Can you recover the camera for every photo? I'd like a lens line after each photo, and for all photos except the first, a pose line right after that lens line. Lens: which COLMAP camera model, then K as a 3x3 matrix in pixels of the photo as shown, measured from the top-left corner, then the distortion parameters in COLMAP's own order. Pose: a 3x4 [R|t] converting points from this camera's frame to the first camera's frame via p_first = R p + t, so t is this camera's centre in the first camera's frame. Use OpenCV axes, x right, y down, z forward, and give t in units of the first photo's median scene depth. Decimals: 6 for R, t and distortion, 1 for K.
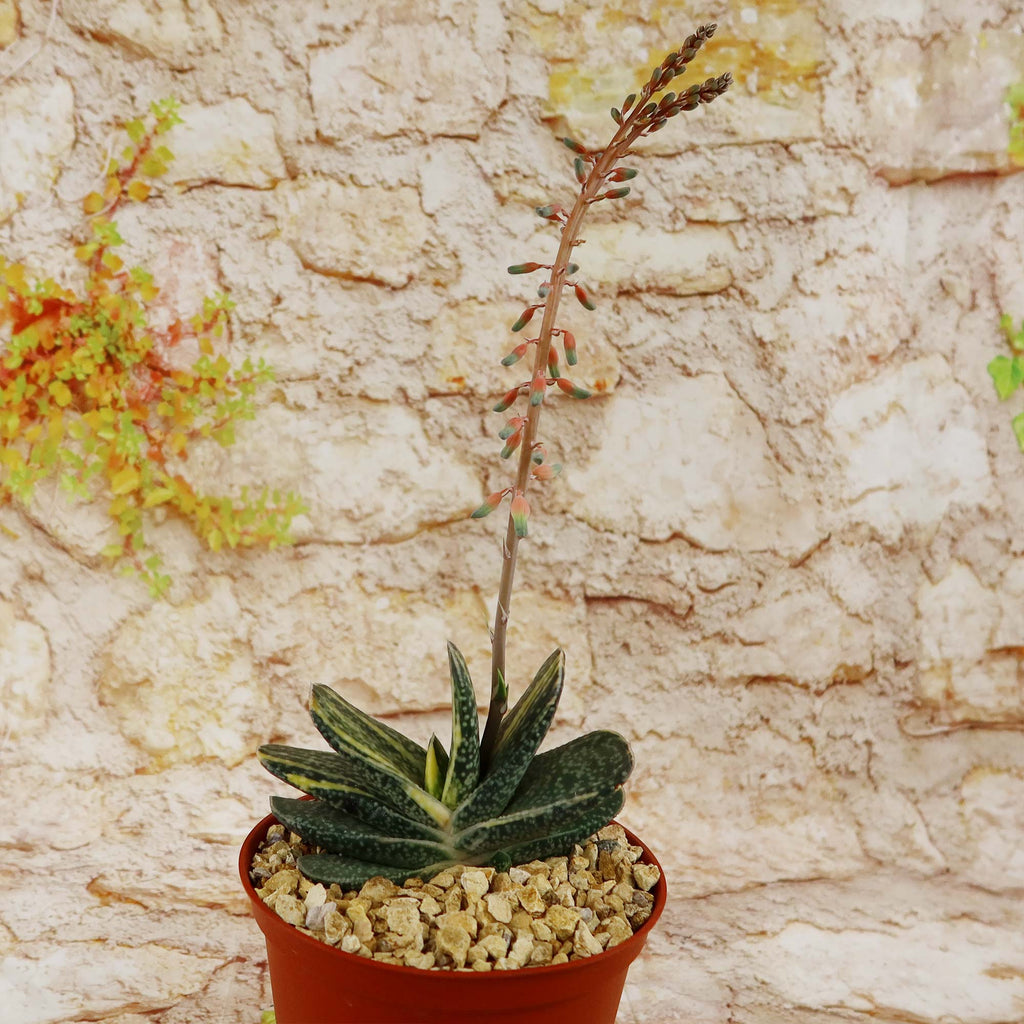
lens RADIAL K [[1034.6, 0, 478.5], [0, 1034.6, 529.6], [0, 0, 1]] dist [-0.030231, 0.000000]
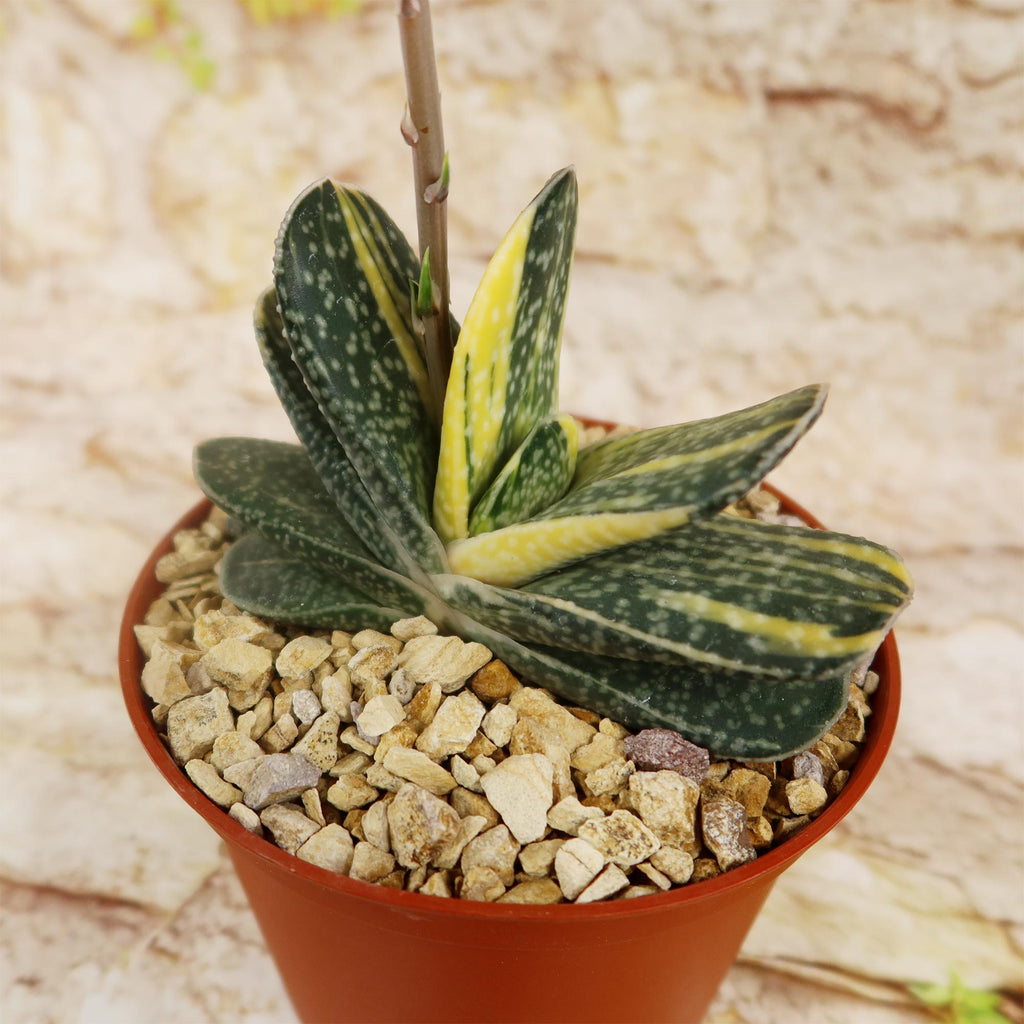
lens RADIAL K [[1034.6, 0, 461.6], [0, 1034.6, 484.4], [0, 0, 1]] dist [-0.030231, 0.000000]
pose [[0.935209, 0.130204, -0.329289, 0.173043], [0.008541, 0.921376, 0.388578, 0.042010], [0.353994, -0.366214, 0.860567, 0.306665]]
